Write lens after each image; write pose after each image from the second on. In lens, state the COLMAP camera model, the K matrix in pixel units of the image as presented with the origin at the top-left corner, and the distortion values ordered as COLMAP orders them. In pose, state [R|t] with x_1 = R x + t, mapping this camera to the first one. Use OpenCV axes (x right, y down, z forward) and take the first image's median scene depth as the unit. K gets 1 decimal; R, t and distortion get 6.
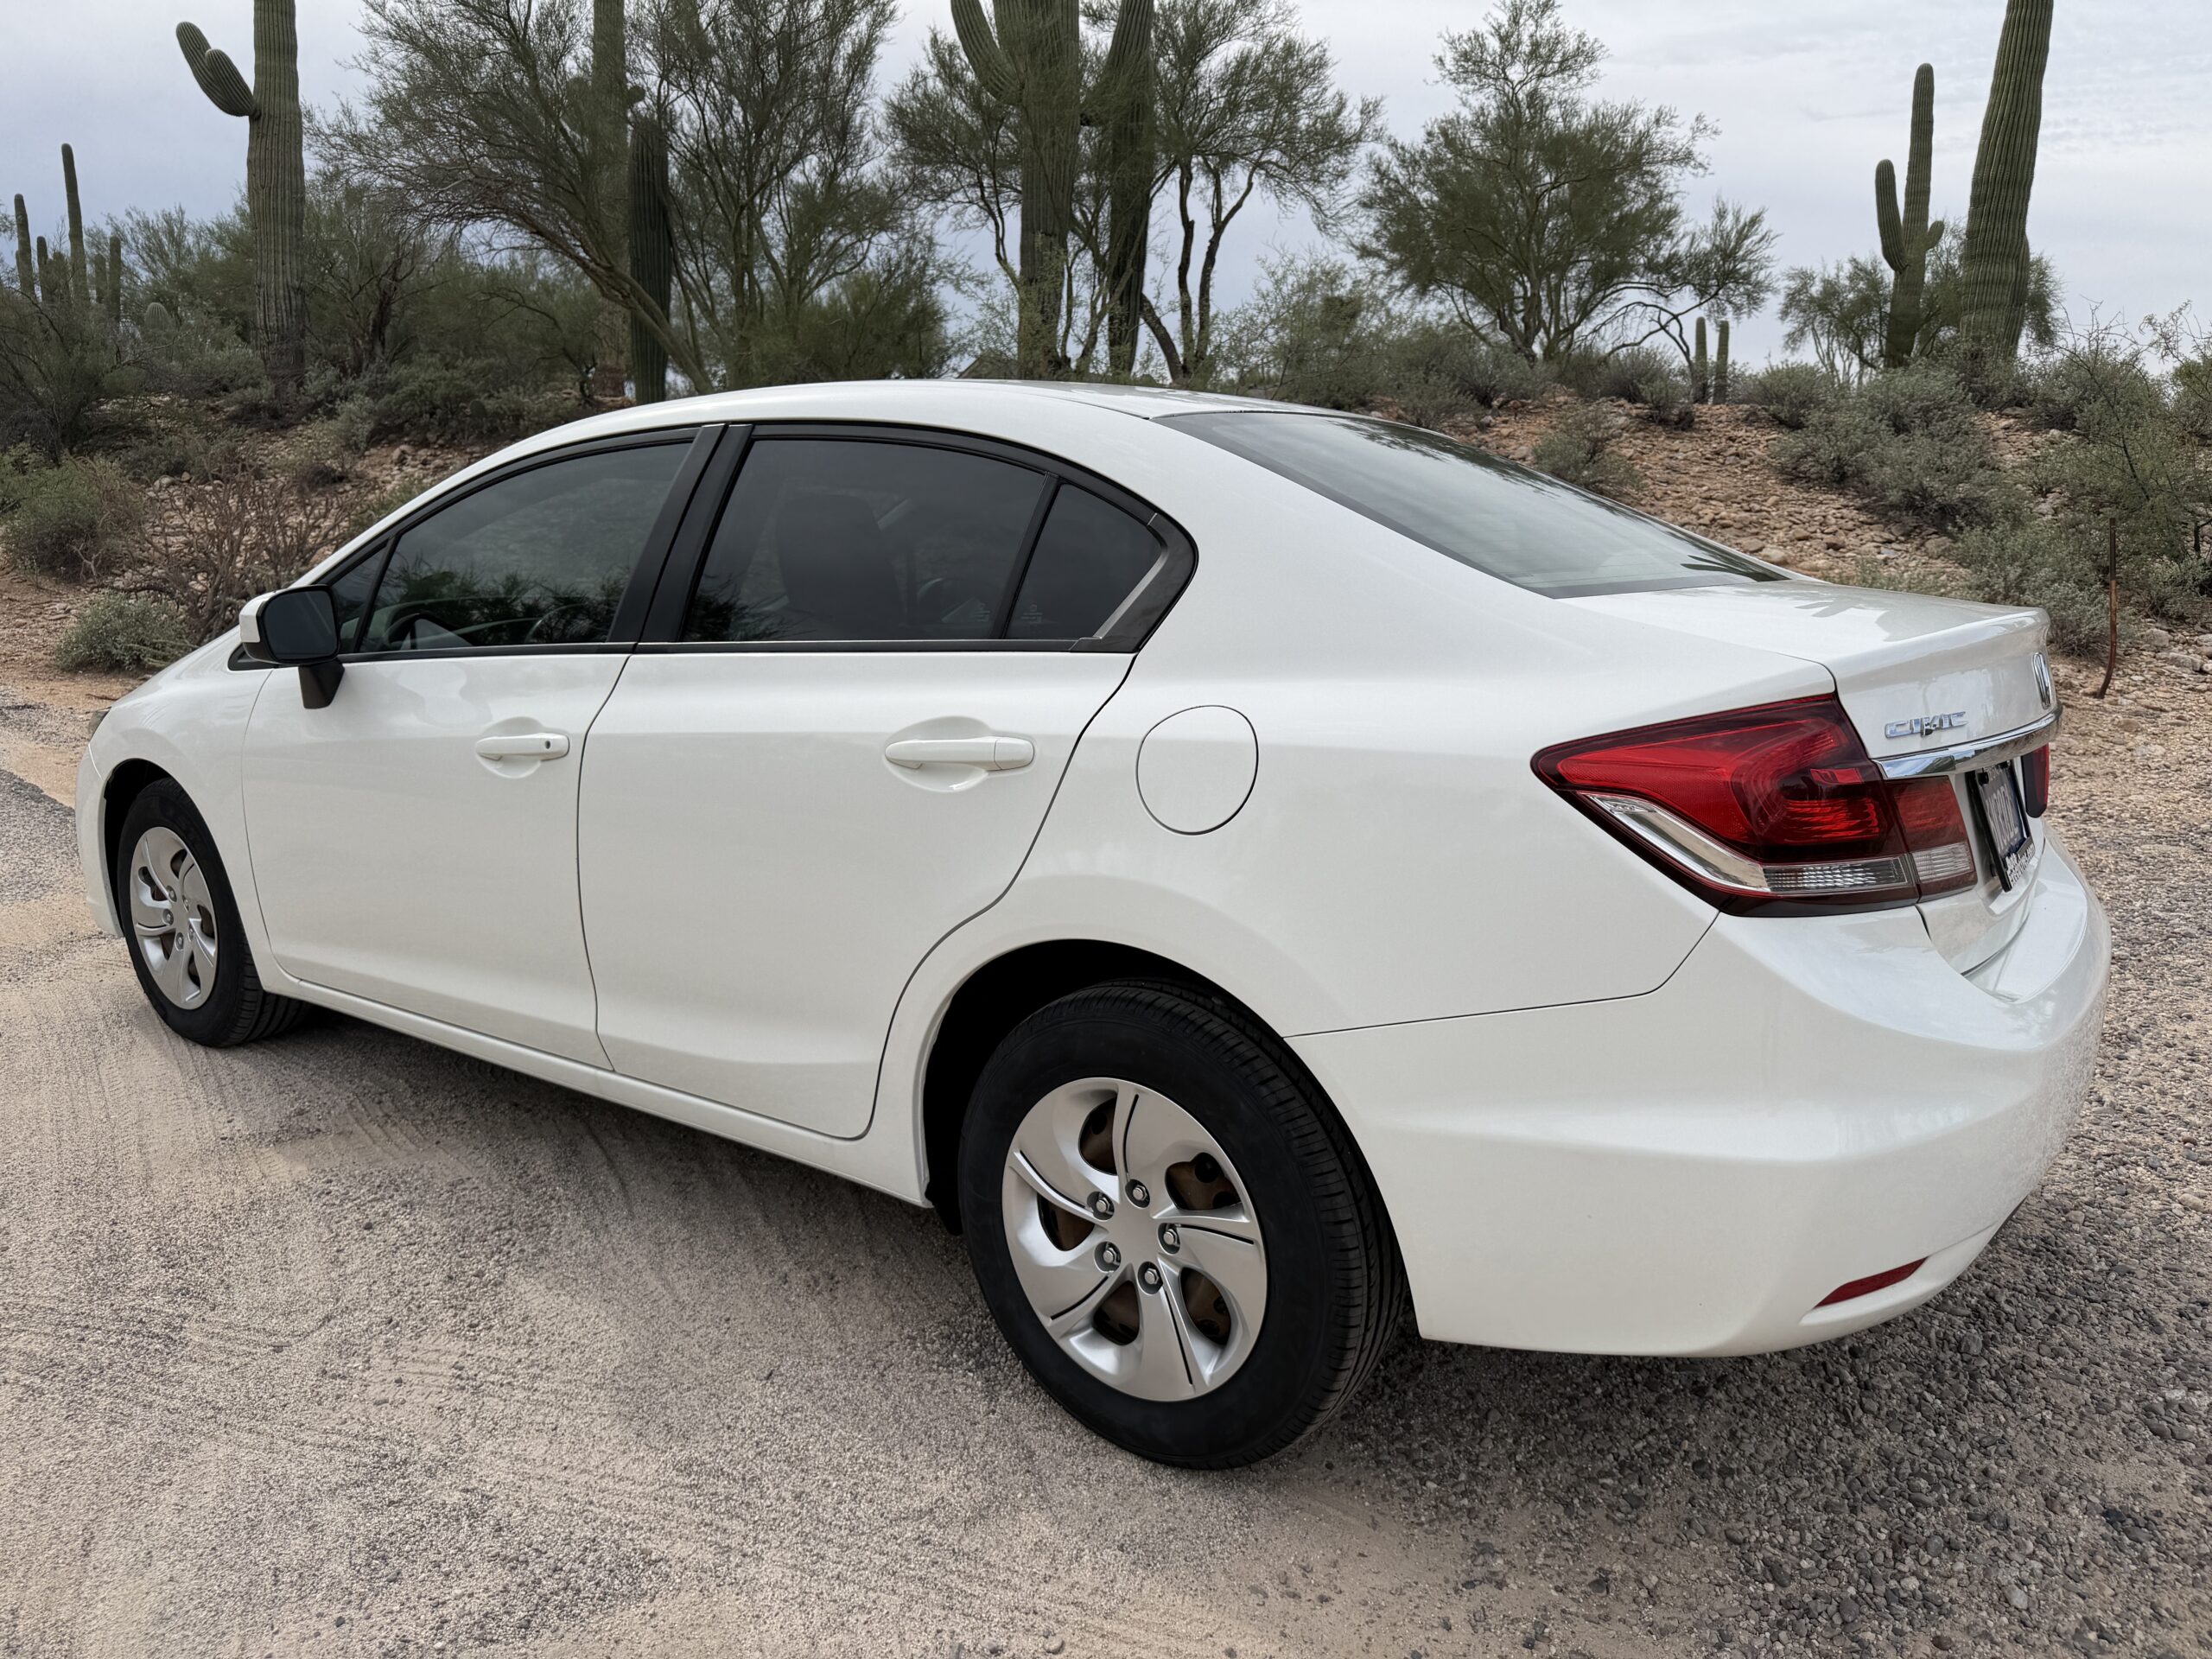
lens RADIAL K [[1573.7, 0, 1109.5], [0, 1573.7, 826.7], [0, 0, 1]] dist [0.018492, -0.030749]
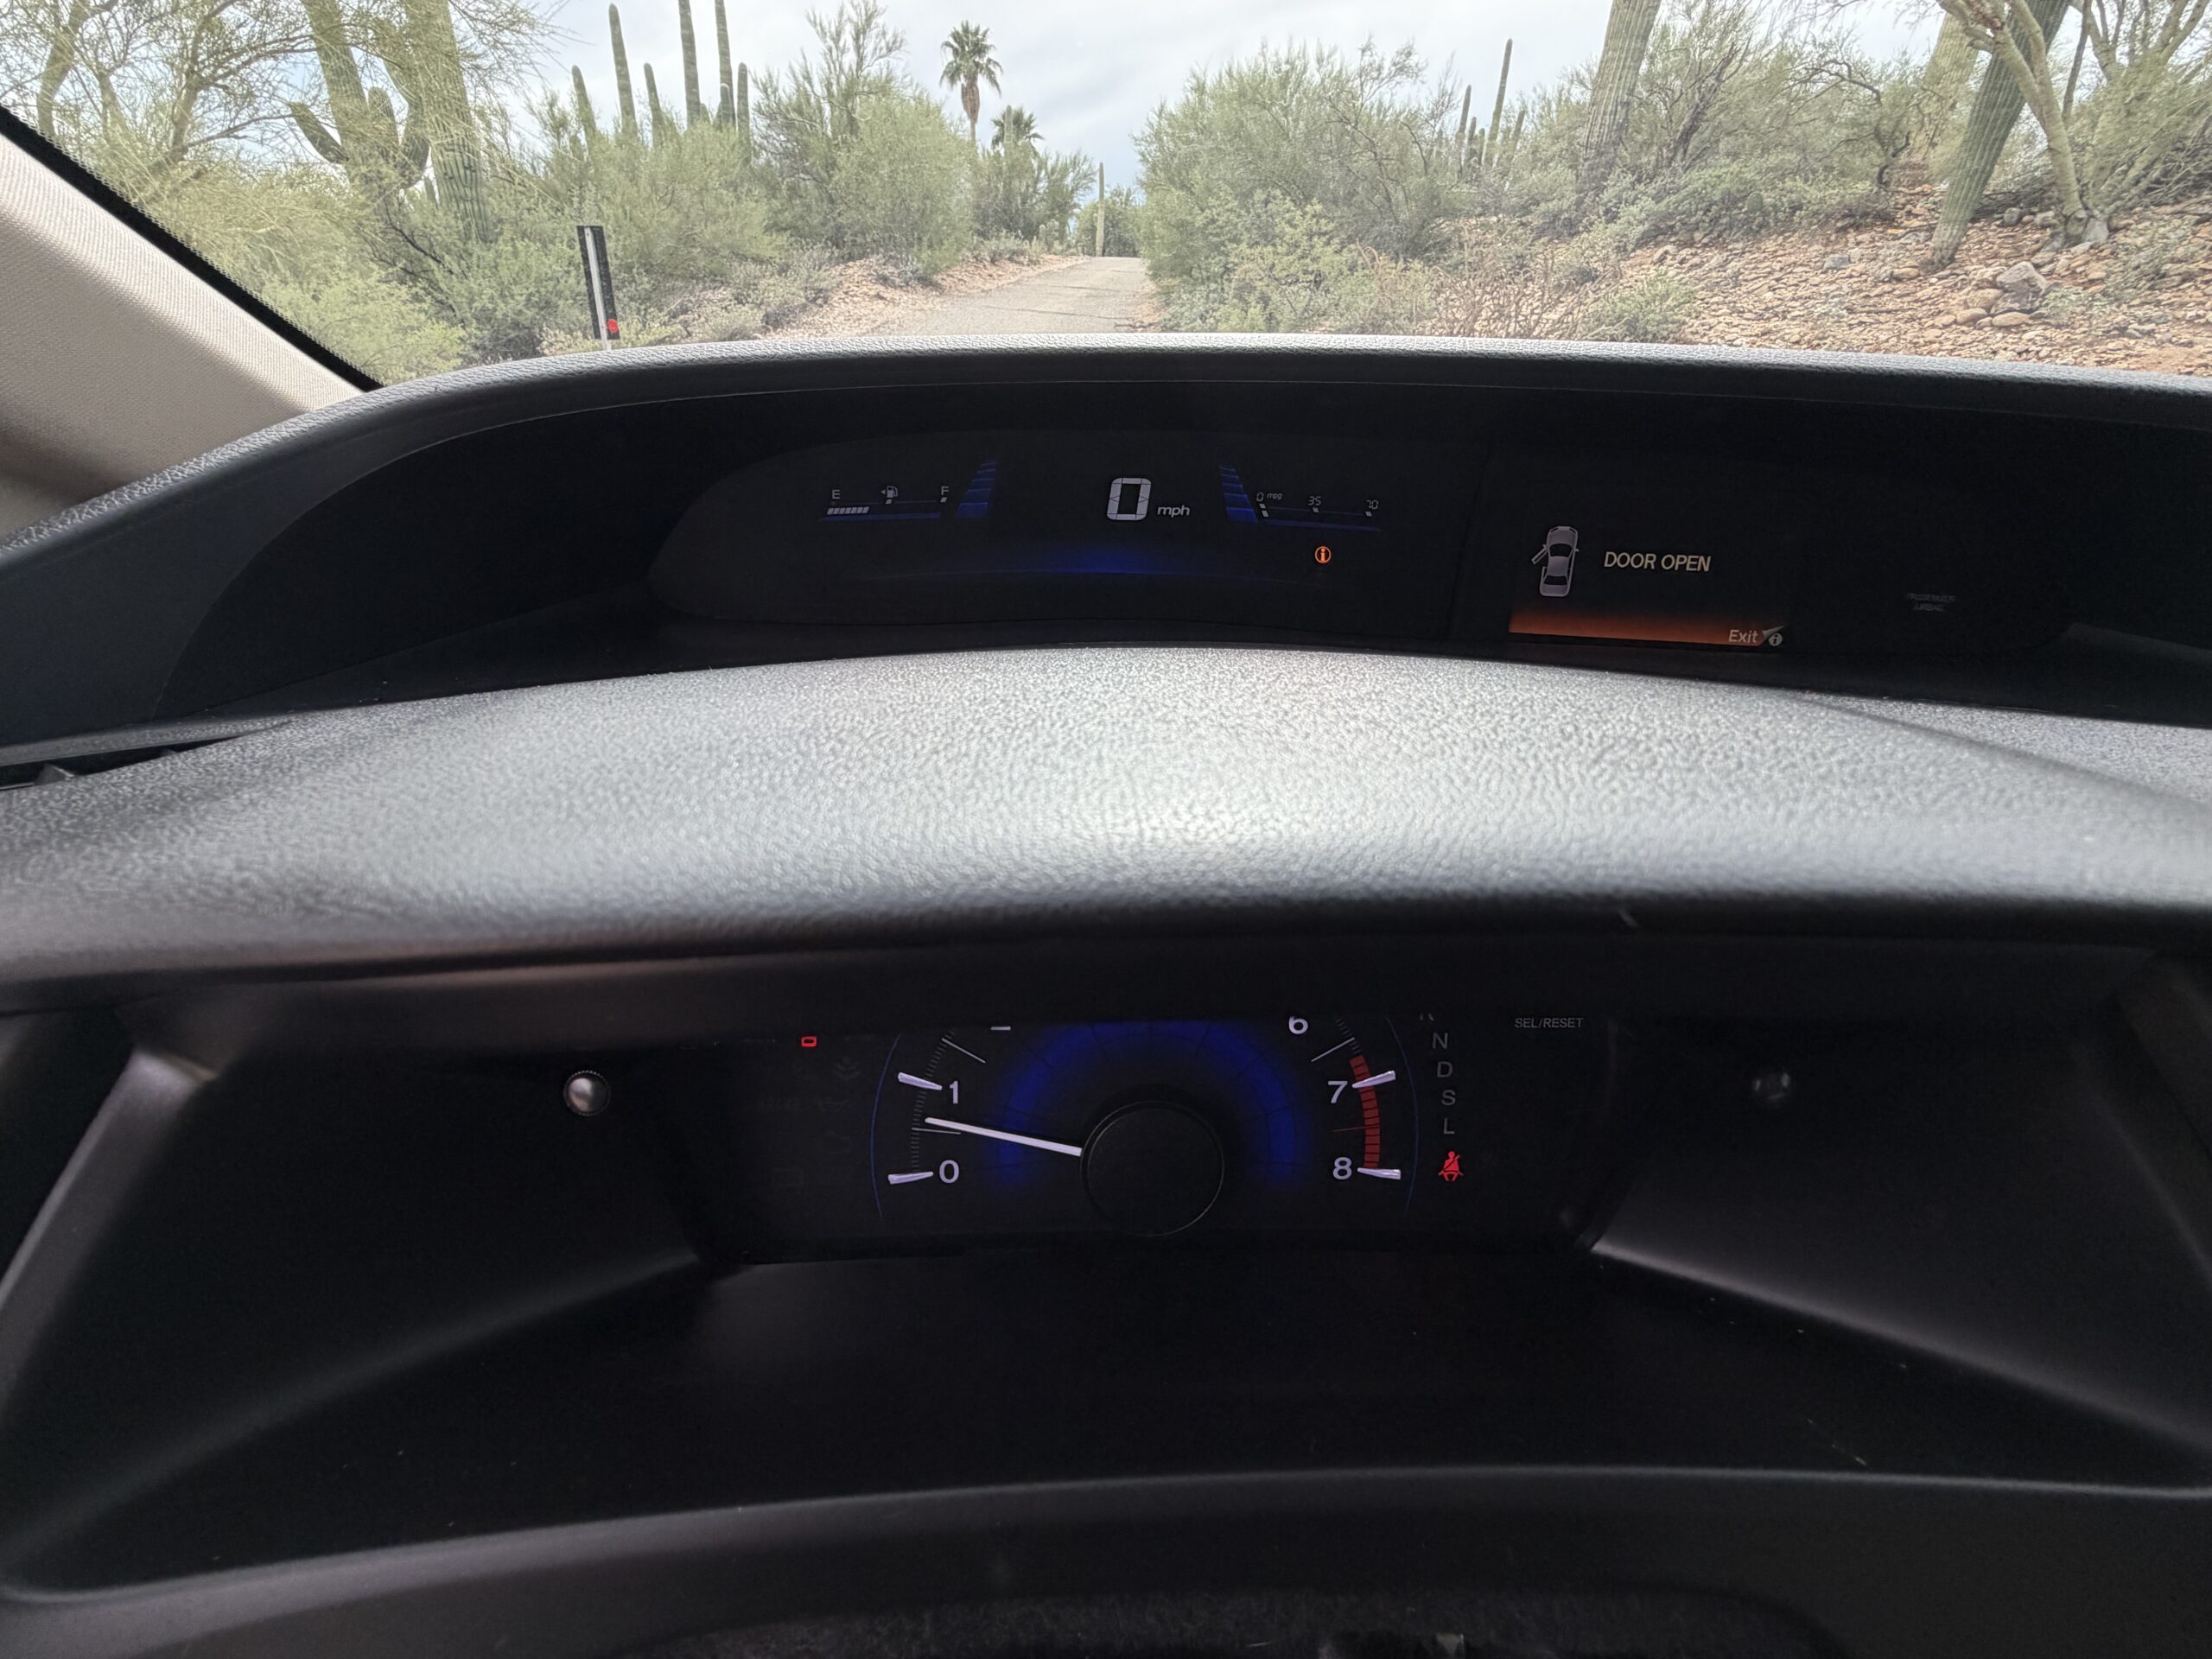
lens RADIAL K [[990.3, 0, 1098.7], [0, 990.3, 815.1], [0, 0, 1]] dist [0.001012, 0.002010]
pose [[0.628373, 0.355775, -0.691789, -0.103157], [-0.169026, 0.930486, 0.325002, -0.039930], [0.759327, -0.087292, 0.644827, 0.289235]]
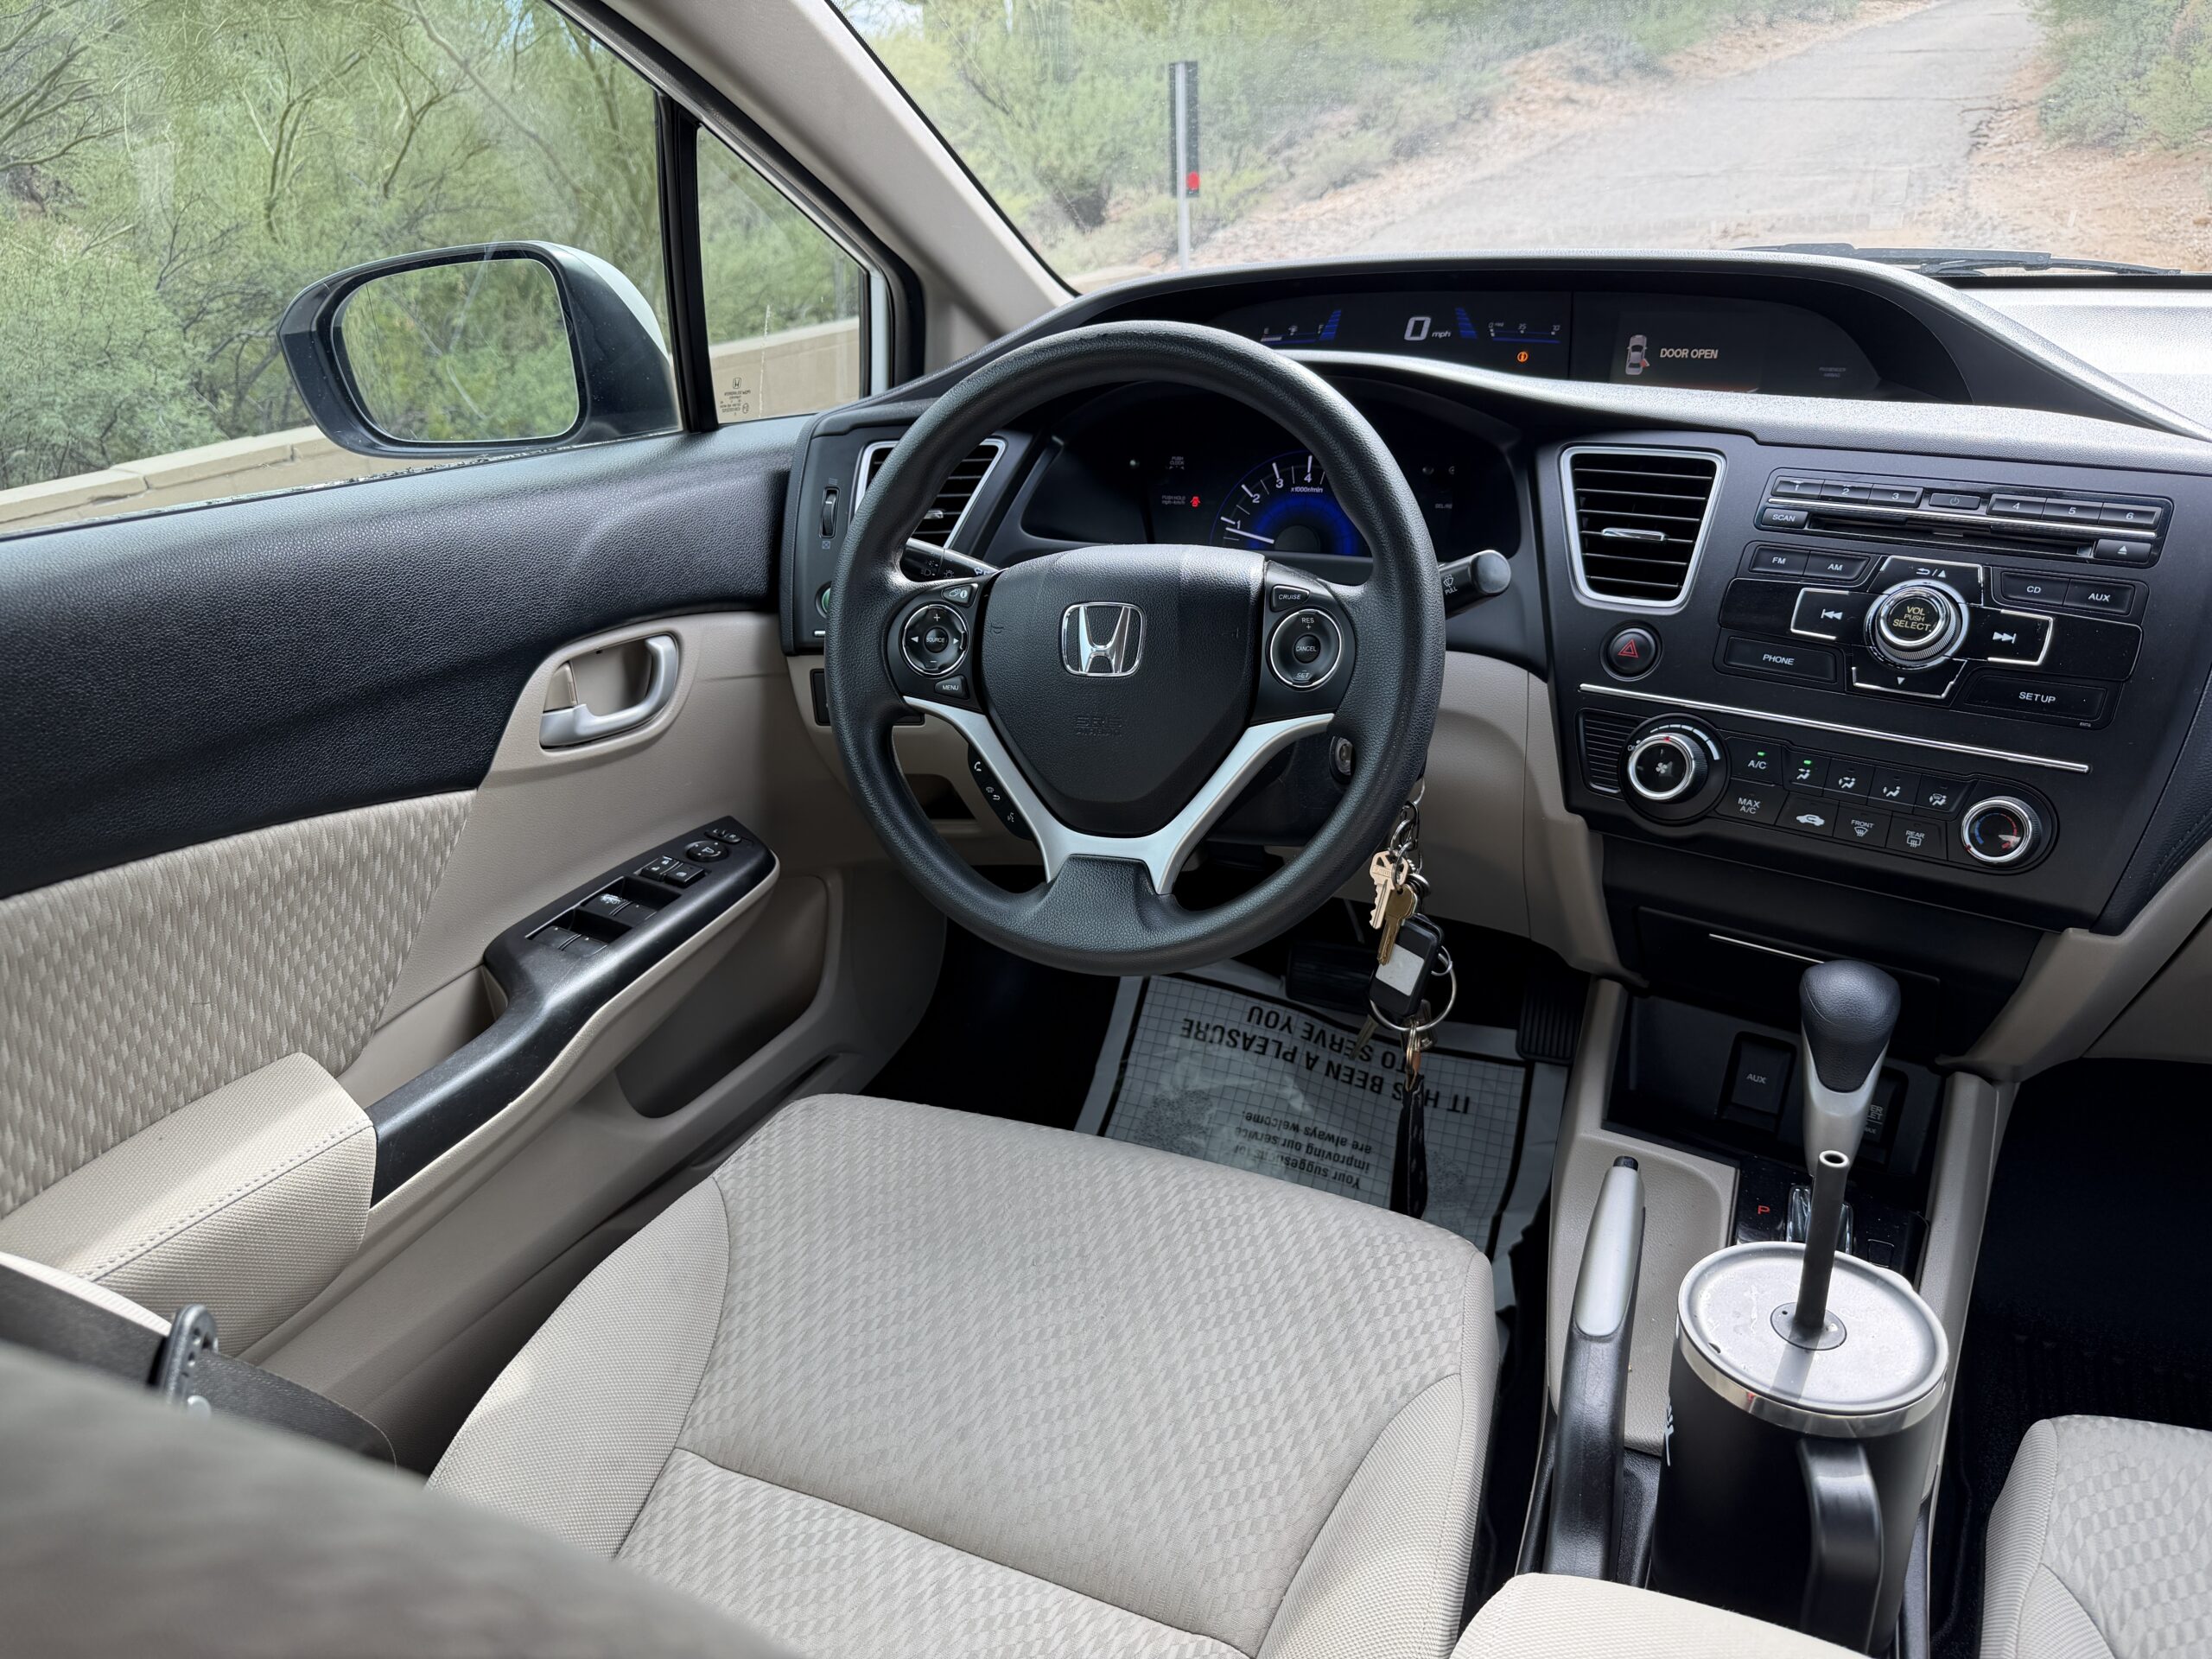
lens RADIAL K [[1573.7, 0, 1113.9], [0, 1573.7, 842.3], [0, 0, 1]] dist [0.018492, -0.030749]
pose [[0.214848, 0.377583, -0.900706, -0.017714], [-0.129298, 0.925122, 0.356976, -0.042763], [0.968051, 0.039764, 0.247581, 0.267617]]
